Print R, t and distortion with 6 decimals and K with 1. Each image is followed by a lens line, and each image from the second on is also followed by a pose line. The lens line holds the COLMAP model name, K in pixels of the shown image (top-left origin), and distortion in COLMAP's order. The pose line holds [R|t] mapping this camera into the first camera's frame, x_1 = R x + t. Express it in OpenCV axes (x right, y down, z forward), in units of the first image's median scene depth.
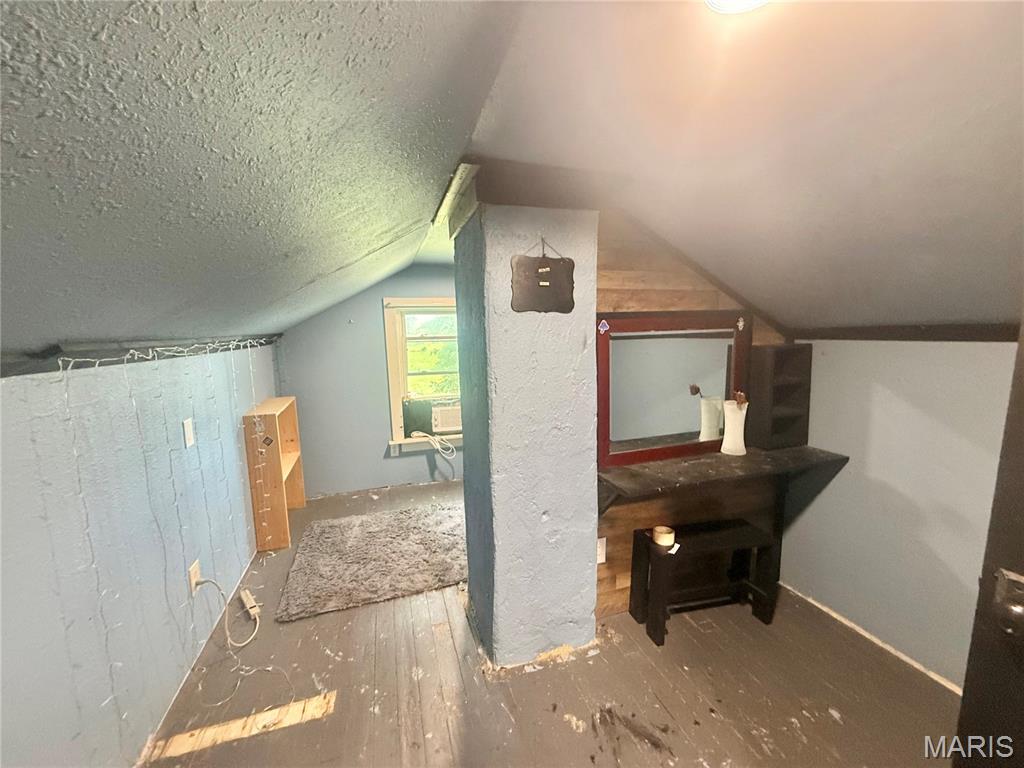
lens RADIAL K [[407.2, 0, 513.4], [0, 407.2, 386.3], [0, 0, 1]] dist [-0.001146, -0.000123]
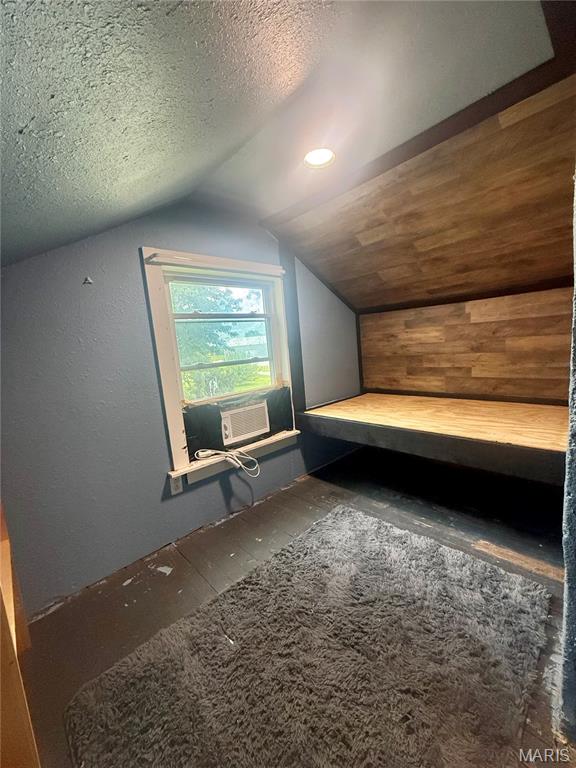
lens RADIAL K [[305.4, 0, 287.1], [0, 305.4, 380.7], [0, 0, 1]] dist [-0.001146, -0.000123]
pose [[0.900605, -0.110676, 0.420312, -0.319359], [0.124966, 0.992140, -0.006515, 0.016124], [-0.416287, 0.058392, 0.907356, 0.469241]]
